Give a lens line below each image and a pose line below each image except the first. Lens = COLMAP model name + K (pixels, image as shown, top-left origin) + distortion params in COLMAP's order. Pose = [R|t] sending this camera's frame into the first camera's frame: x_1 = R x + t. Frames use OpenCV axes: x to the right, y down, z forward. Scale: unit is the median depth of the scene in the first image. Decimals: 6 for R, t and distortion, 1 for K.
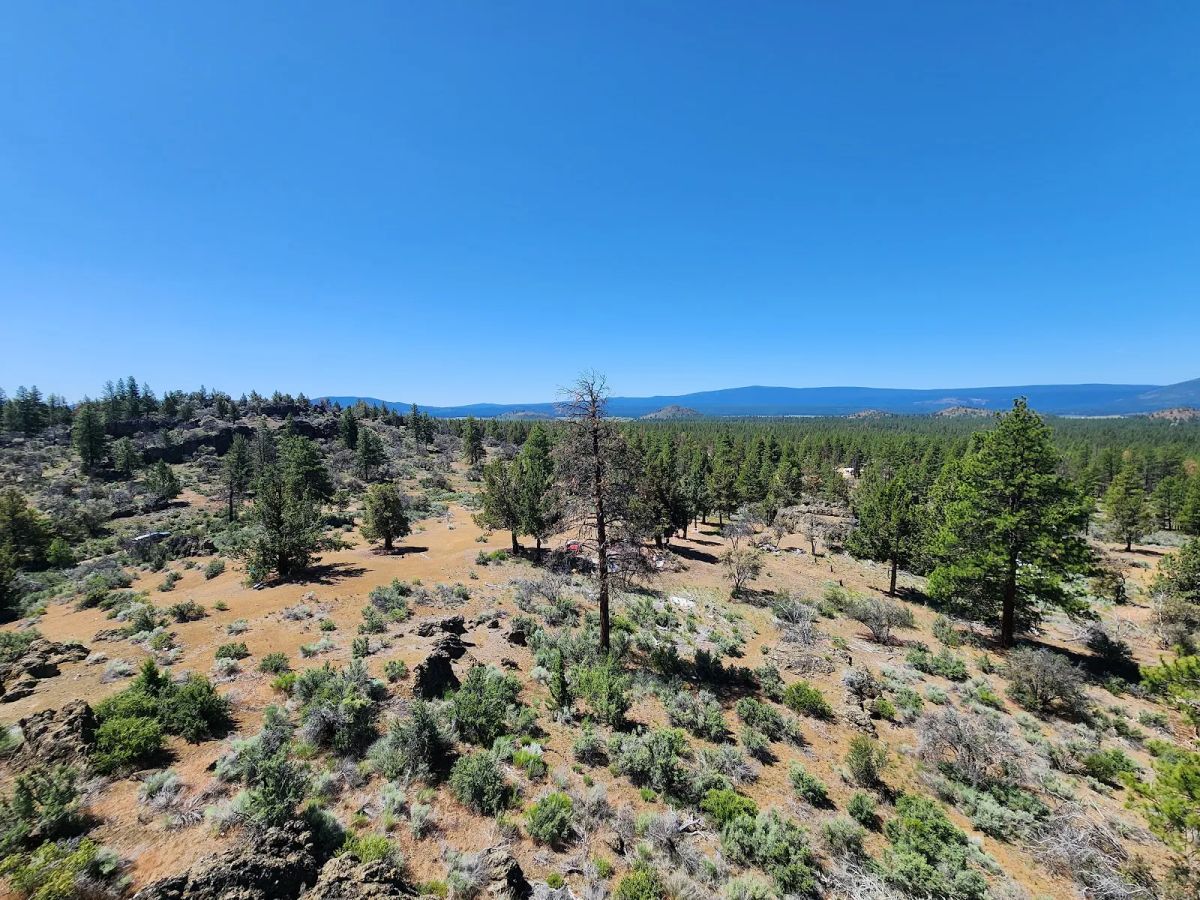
lens RADIAL K [[492.5, 0, 594.2], [0, 492.5, 450.0], [0, 0, 1]] dist [-0.001638, 0.000891]
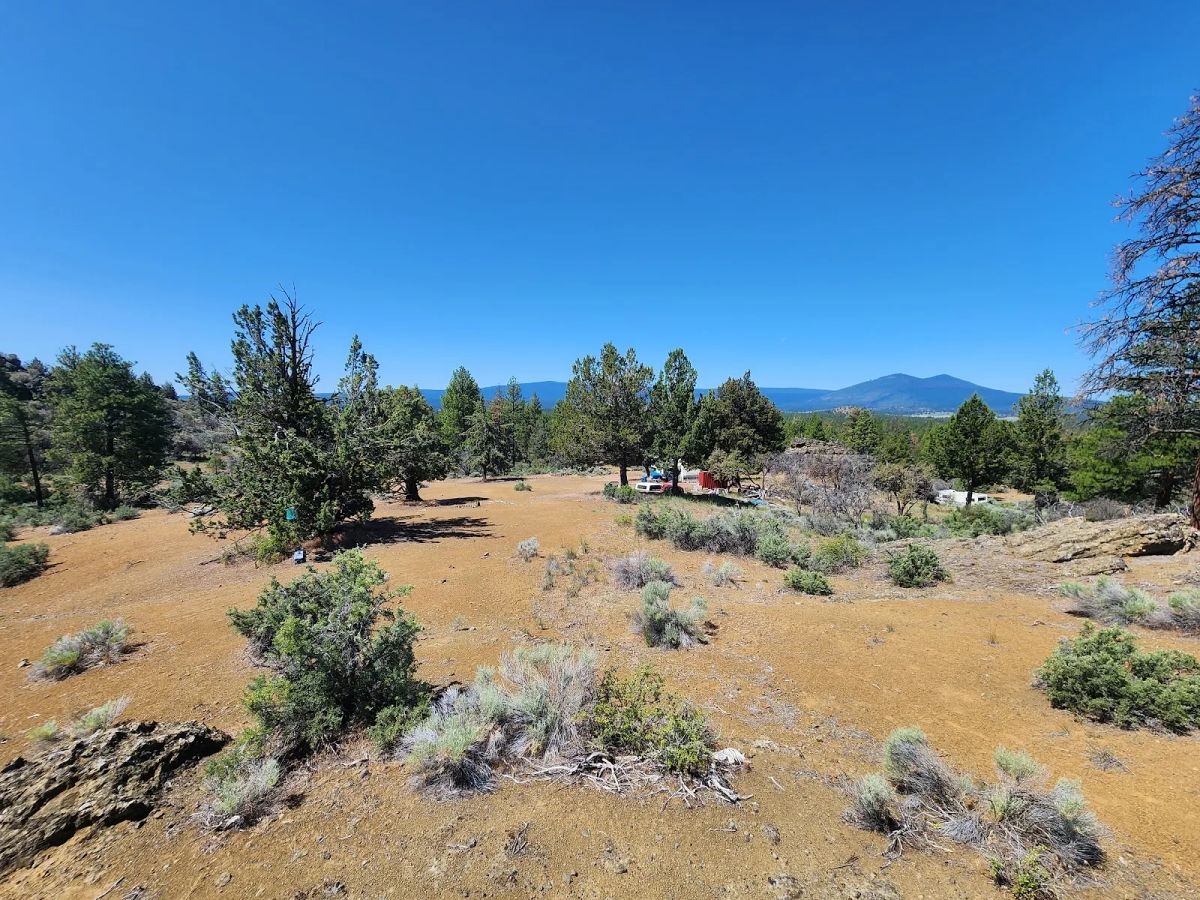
lens RADIAL K [[492.5, 0, 593.2], [0, 492.5, 450.0], [0, 0, 1]] dist [-0.001638, 0.000891]
pose [[0.919113, -0.022454, 0.393353, -0.186480], [0.017508, 0.999716, 0.016157, 0.056941], [-0.393604, -0.007964, 0.919246, 0.166732]]
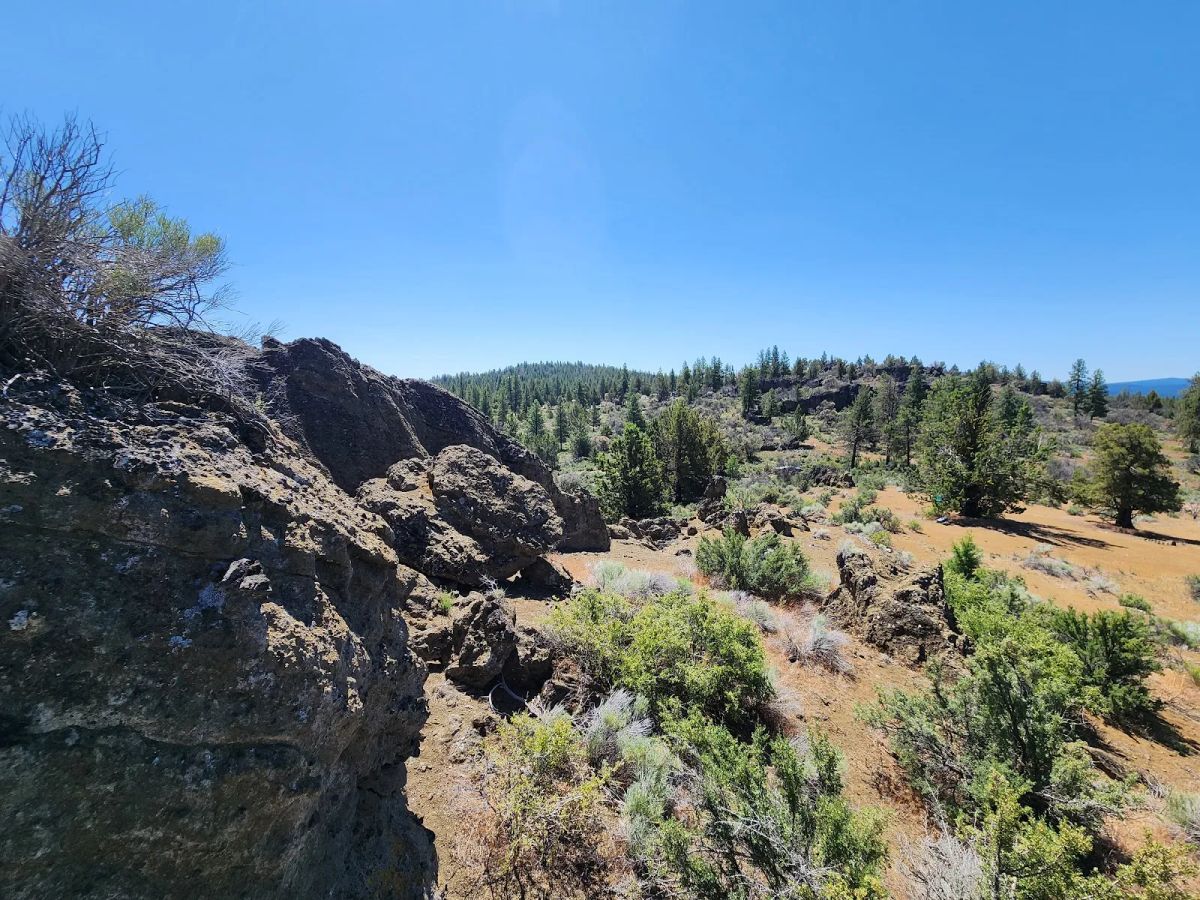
lens RADIAL K [[492.5, 0, 591.4], [0, 492.5, 446.4], [0, 0, 1]] dist [-0.001638, 0.000891]
pose [[0.466818, 0.115687, -0.876754, -0.080108], [-0.080025, 0.992865, 0.088400, 0.040199], [0.880725, 0.028895, 0.472745, 0.040247]]
